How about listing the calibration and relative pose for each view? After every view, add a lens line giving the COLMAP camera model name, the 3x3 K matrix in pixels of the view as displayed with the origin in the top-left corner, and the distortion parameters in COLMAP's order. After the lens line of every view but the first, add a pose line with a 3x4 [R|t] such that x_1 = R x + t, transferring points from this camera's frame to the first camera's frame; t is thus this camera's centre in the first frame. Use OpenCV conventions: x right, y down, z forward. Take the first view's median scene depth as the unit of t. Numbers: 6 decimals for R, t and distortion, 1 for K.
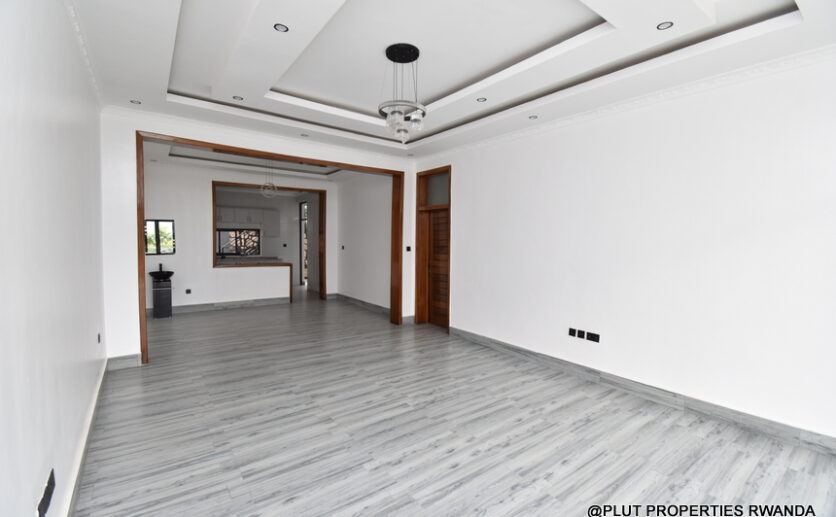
lens RADIAL K [[365.6, 0, 415.2], [0, 365.6, 258.0], [0, 0, 1]] dist [0.012504, -0.024187]
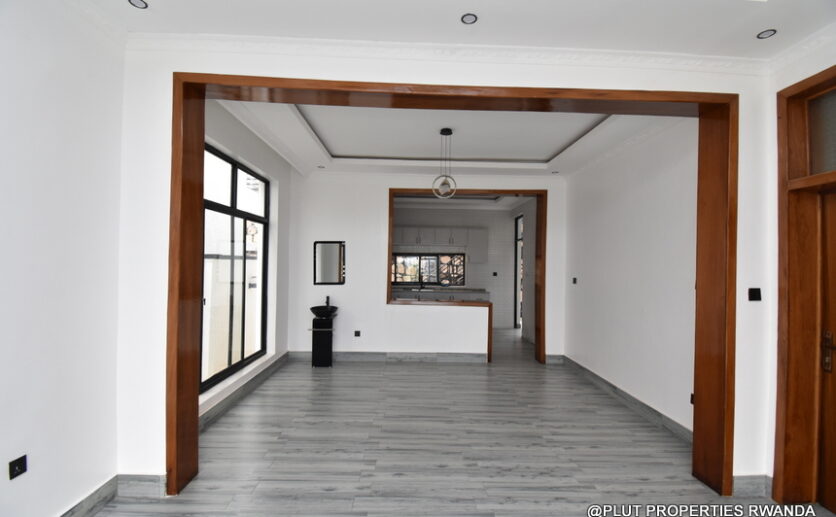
lens RADIAL K [[365.6, 0, 415.2], [0, 365.6, 258.0], [0, 0, 1]] dist [0.012504, -0.024187]
pose [[0.815722, -0.006416, -0.578409, -0.133014], [-0.035823, 0.997459, -0.061585, -0.041138], [0.577334, 0.070956, 0.813419, 0.754781]]
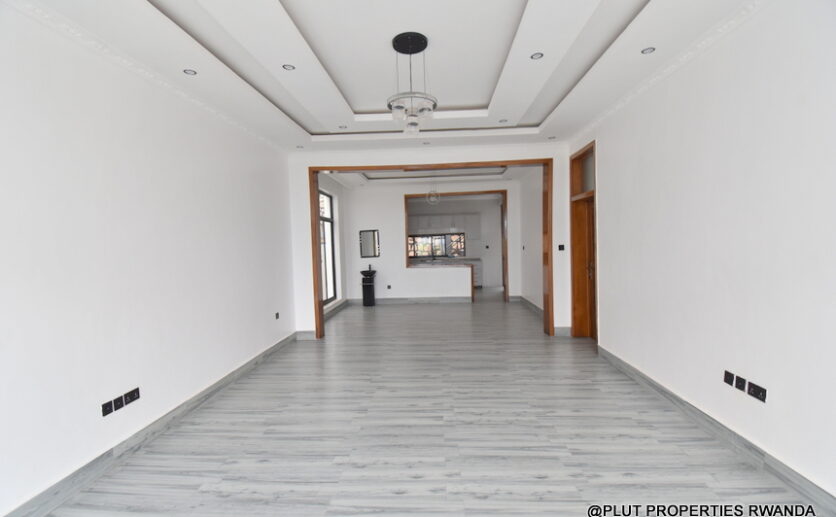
lens RADIAL K [[365.6, 0, 415.2], [0, 365.6, 258.0], [0, 0, 1]] dist [0.012504, -0.024187]
pose [[0.768891, -0.009067, -0.639316, 0.403966], [0.006884, 0.999959, -0.005903, 0.002720], [0.639343, 0.000138, 0.768922, 0.194627]]
